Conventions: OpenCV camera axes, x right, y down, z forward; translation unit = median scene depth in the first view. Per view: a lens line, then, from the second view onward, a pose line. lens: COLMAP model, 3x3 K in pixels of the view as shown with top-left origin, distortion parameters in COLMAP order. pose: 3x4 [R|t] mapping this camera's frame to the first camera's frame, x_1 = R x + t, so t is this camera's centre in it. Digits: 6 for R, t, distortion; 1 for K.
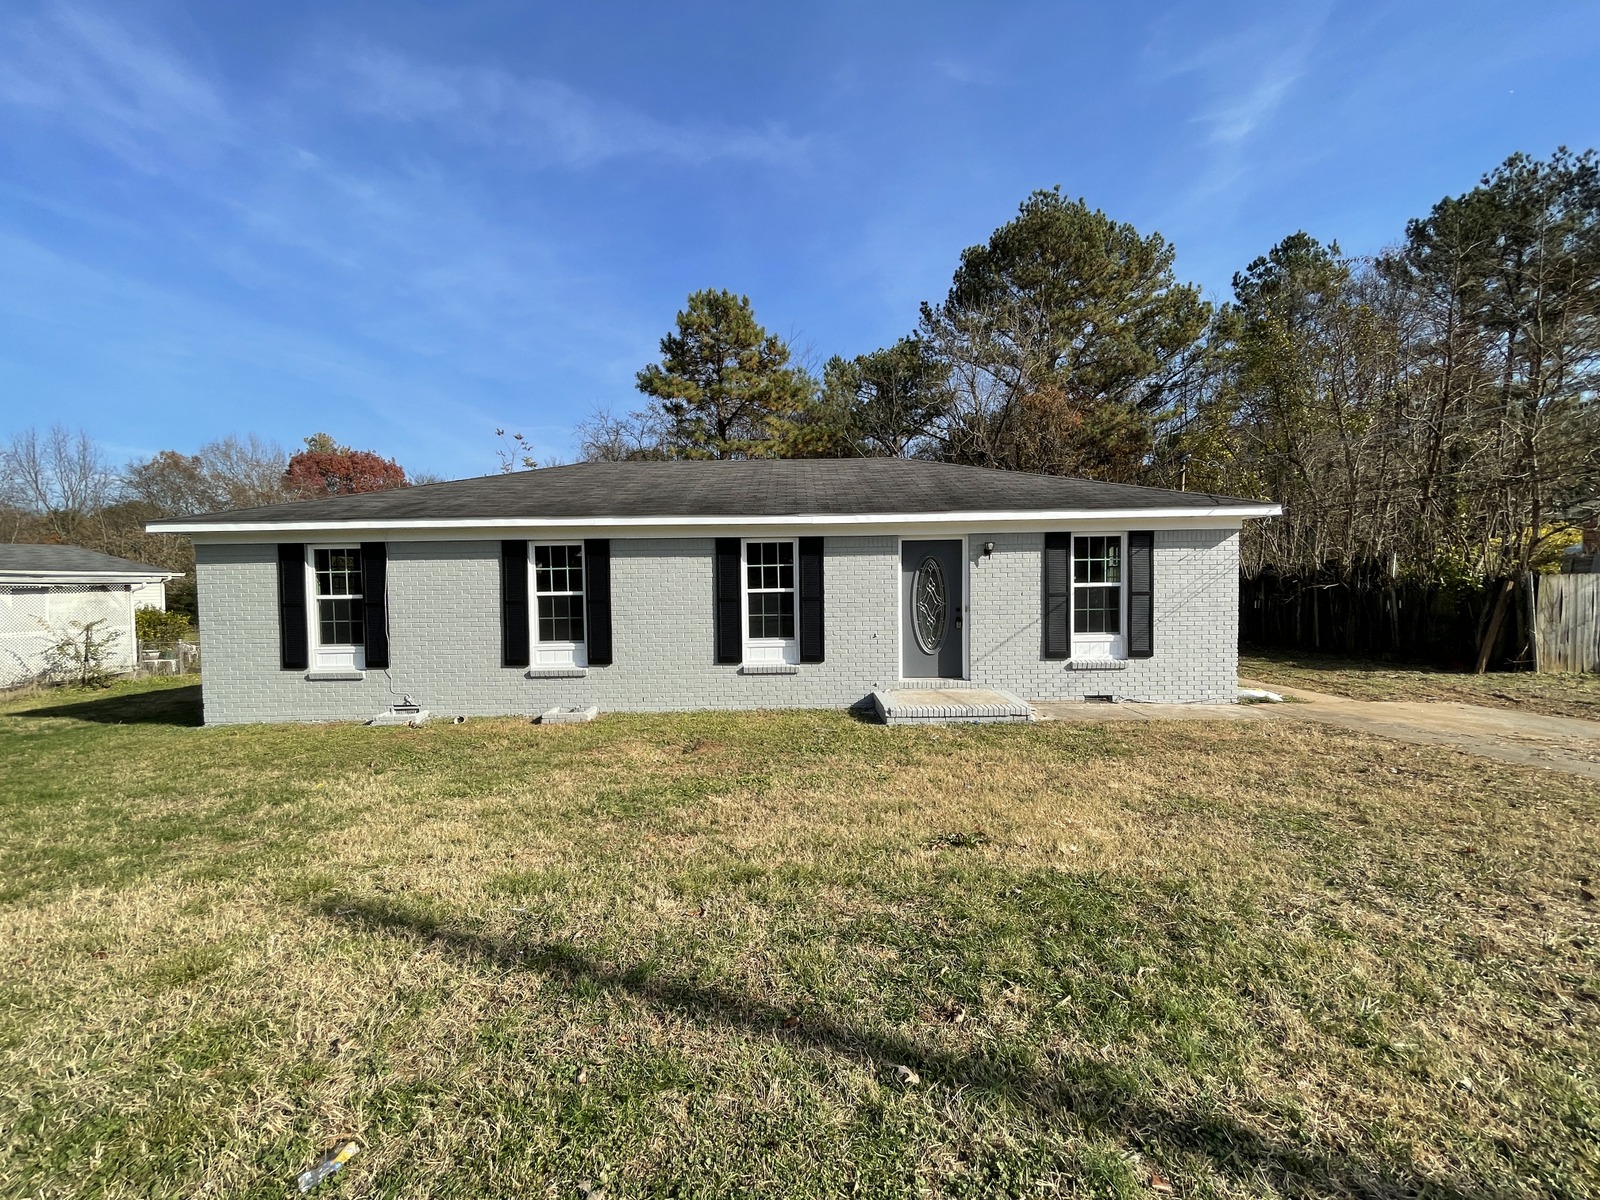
lens RADIAL K [[741.5, 0, 800.0], [0, 741.5, 600.0], [0, 0, 1]] dist [-0.019787, 0.005786]
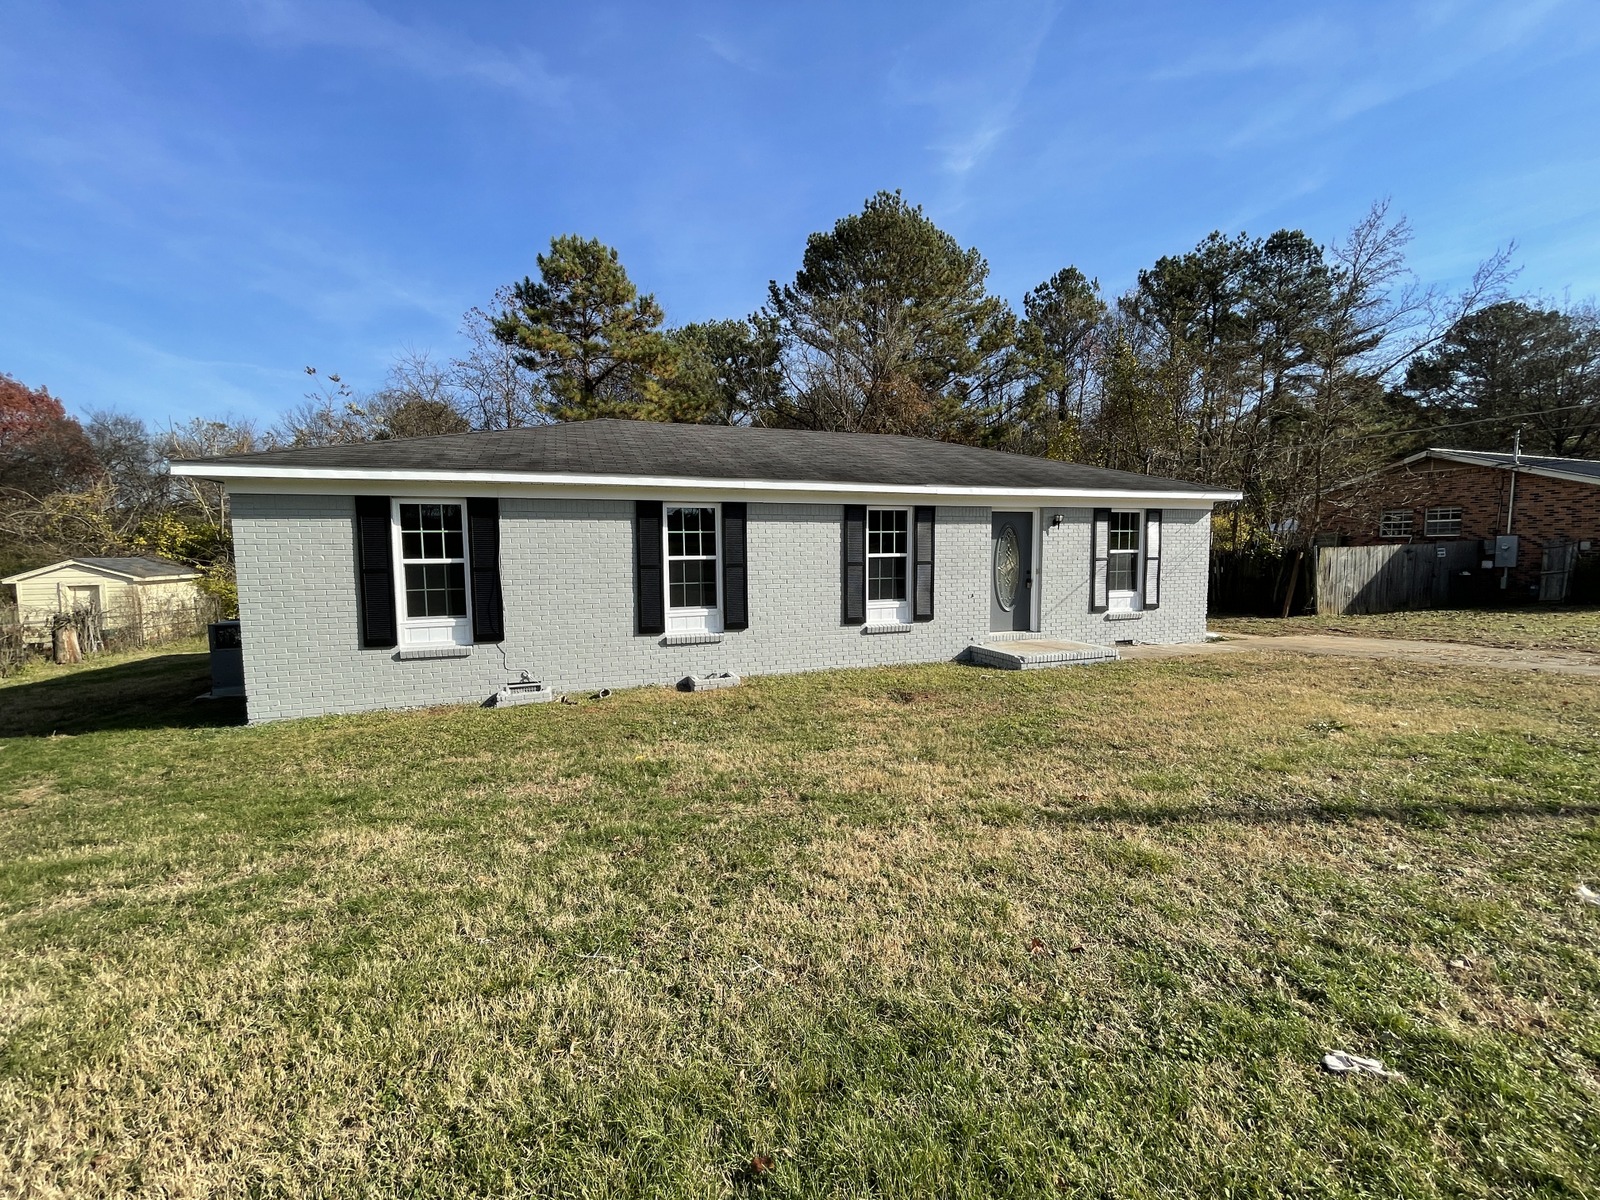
lens RADIAL K [[741.5, 0, 800.0], [0, 741.5, 600.0], [0, 0, 1]] dist [-0.019787, 0.005786]
pose [[0.926835, -0.018552, 0.375011, -0.280211], [0.005156, 0.999313, 0.036694, 0.006037], [-0.375435, -0.032076, 0.926294, 0.024864]]
